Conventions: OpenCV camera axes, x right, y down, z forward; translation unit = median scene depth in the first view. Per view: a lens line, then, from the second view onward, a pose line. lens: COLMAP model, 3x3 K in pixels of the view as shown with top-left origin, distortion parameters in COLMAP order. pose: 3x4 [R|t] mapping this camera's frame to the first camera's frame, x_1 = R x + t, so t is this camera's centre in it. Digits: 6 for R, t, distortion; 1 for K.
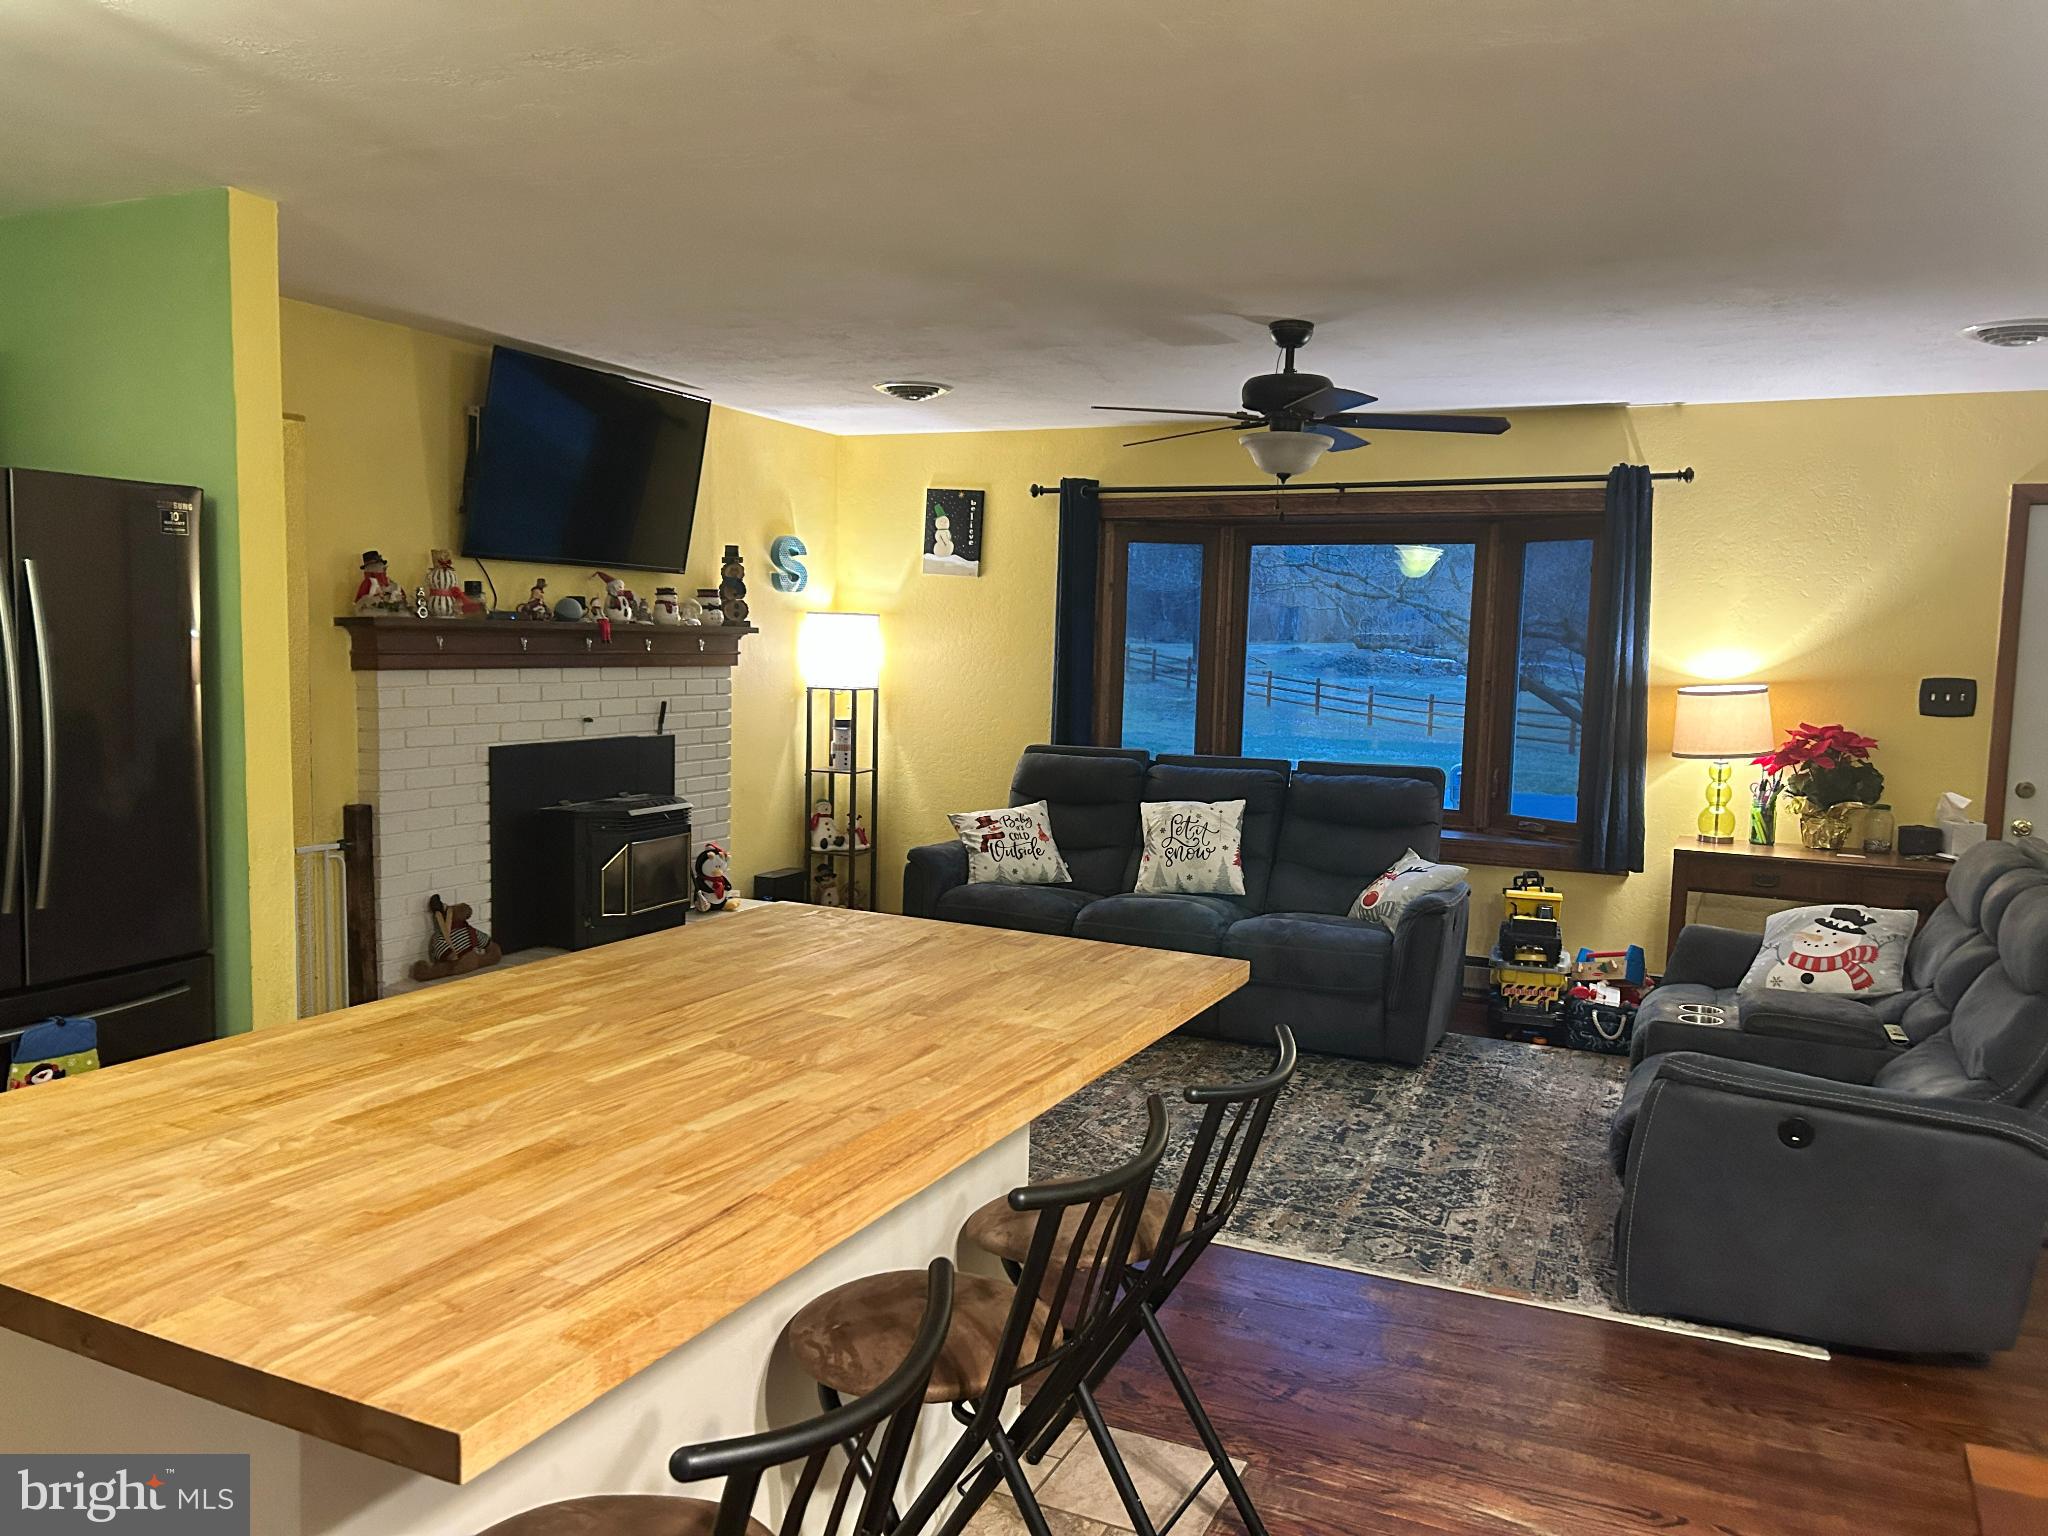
lens RADIAL K [[1540.4, 0, 1028.8], [0, 1540.4, 767.9], [0, 0, 1]] dist [0.057520, -0.045873]
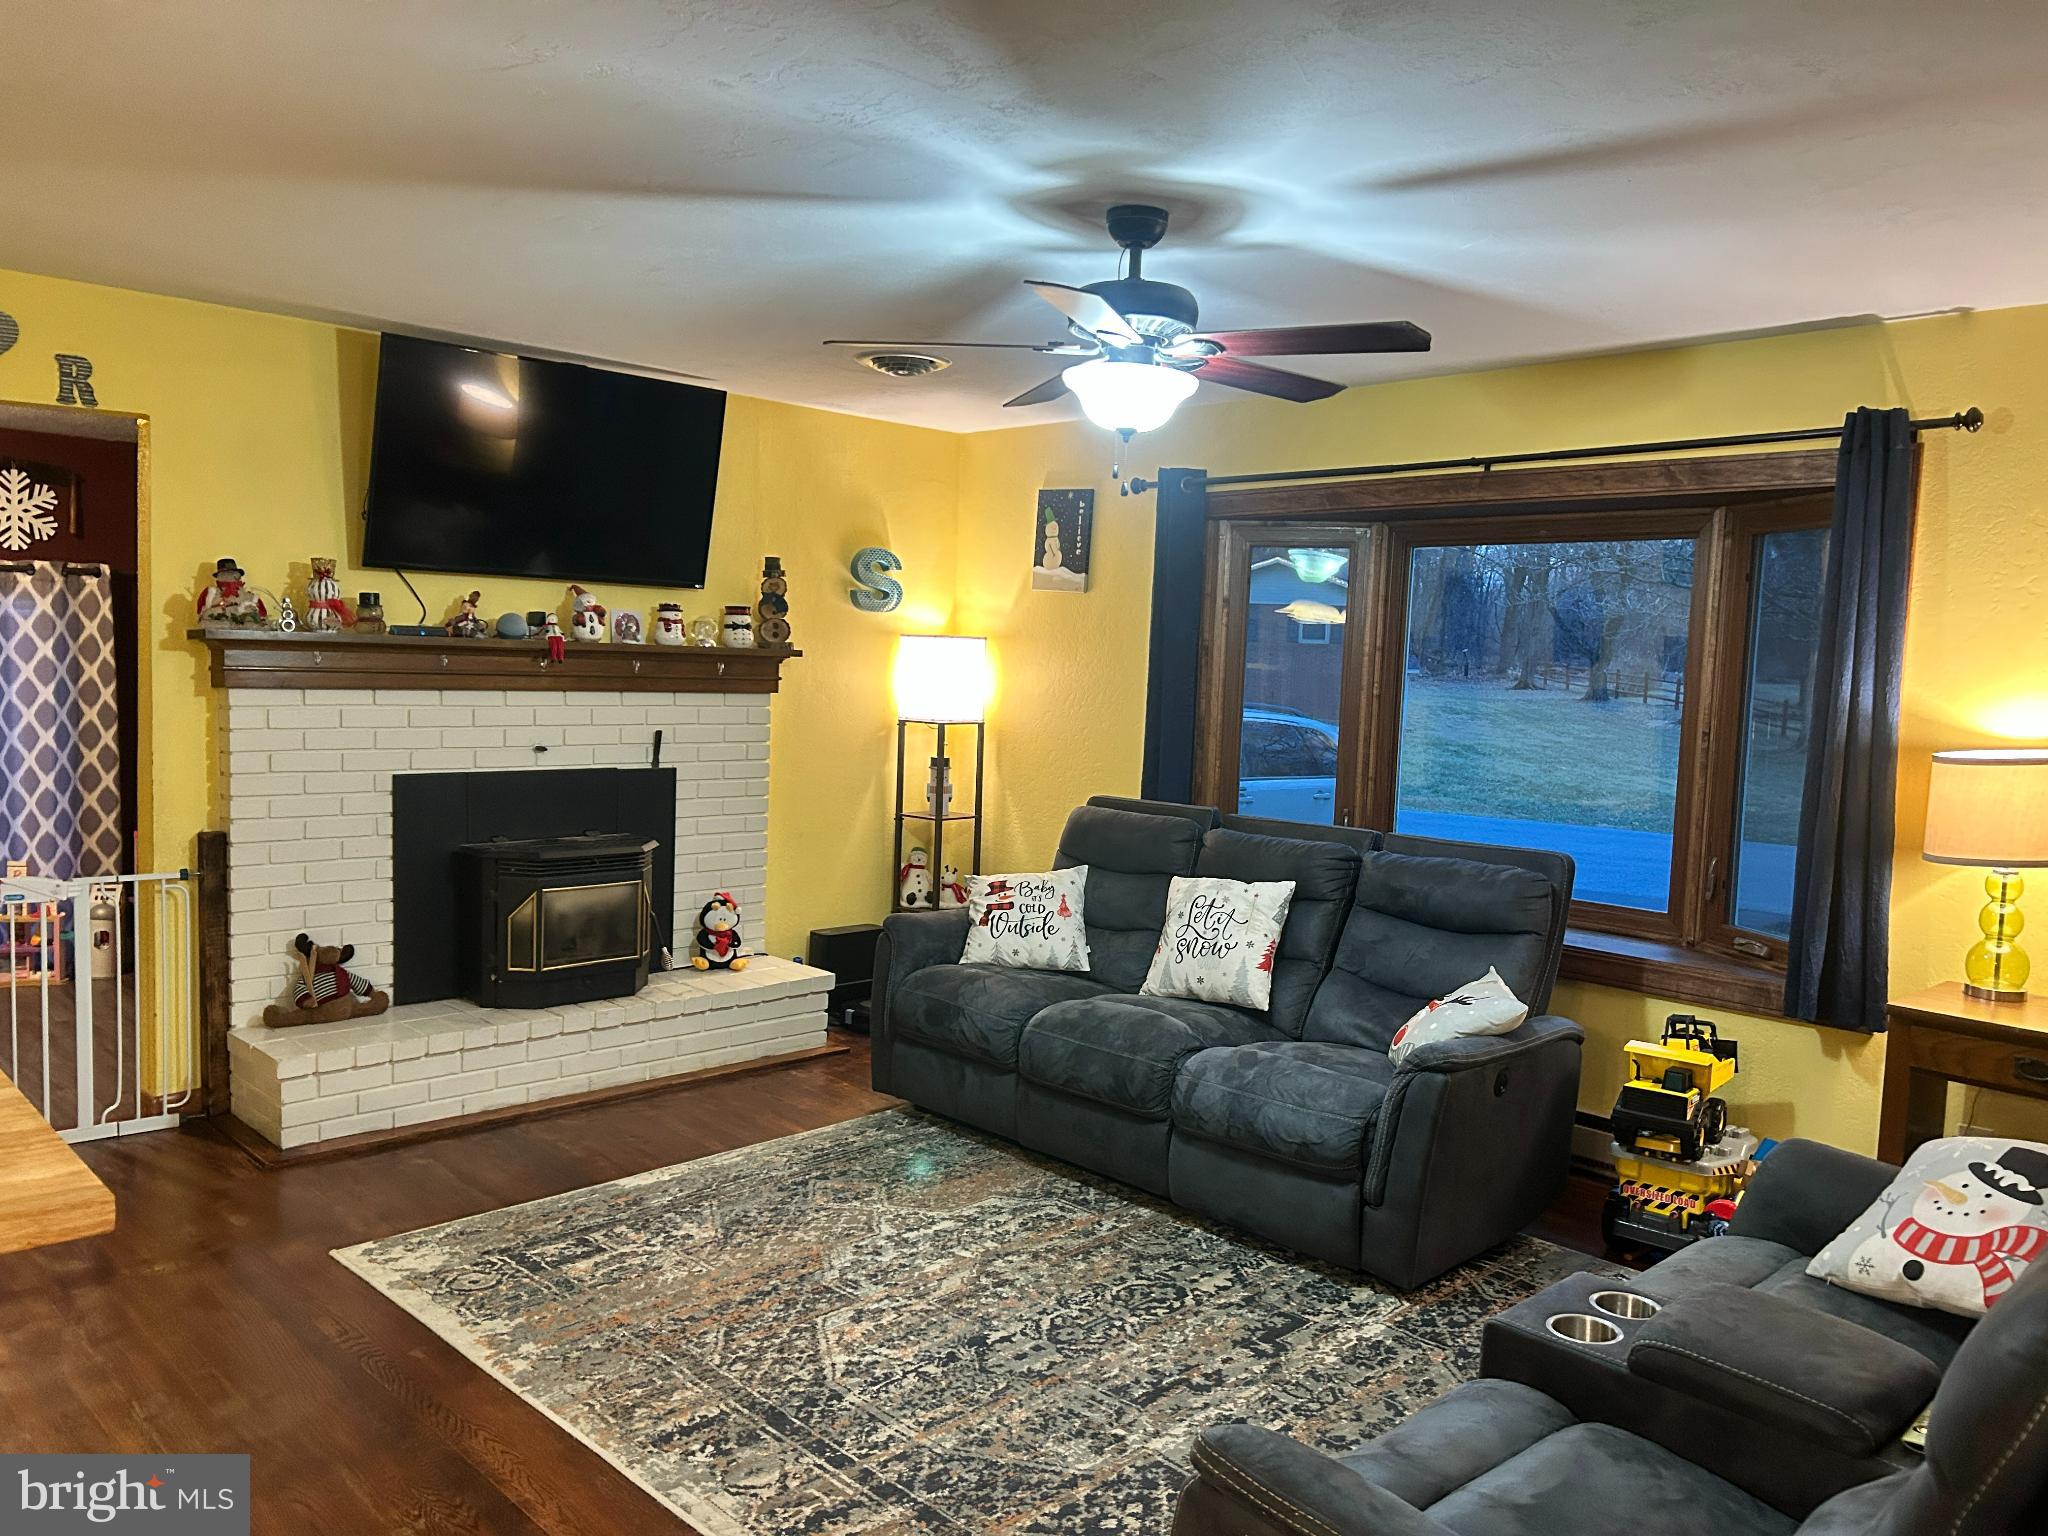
lens RADIAL K [[1540.4, 0, 1021.4], [0, 1540.4, 768.4], [0, 0, 1]] dist [0.057520, -0.045873]
pose [[0.929208, 0.035319, -0.367865, 0.299678], [-0.043716, 0.998939, -0.014517, -0.018281], [0.366962, 0.029571, 0.929766, 0.259674]]
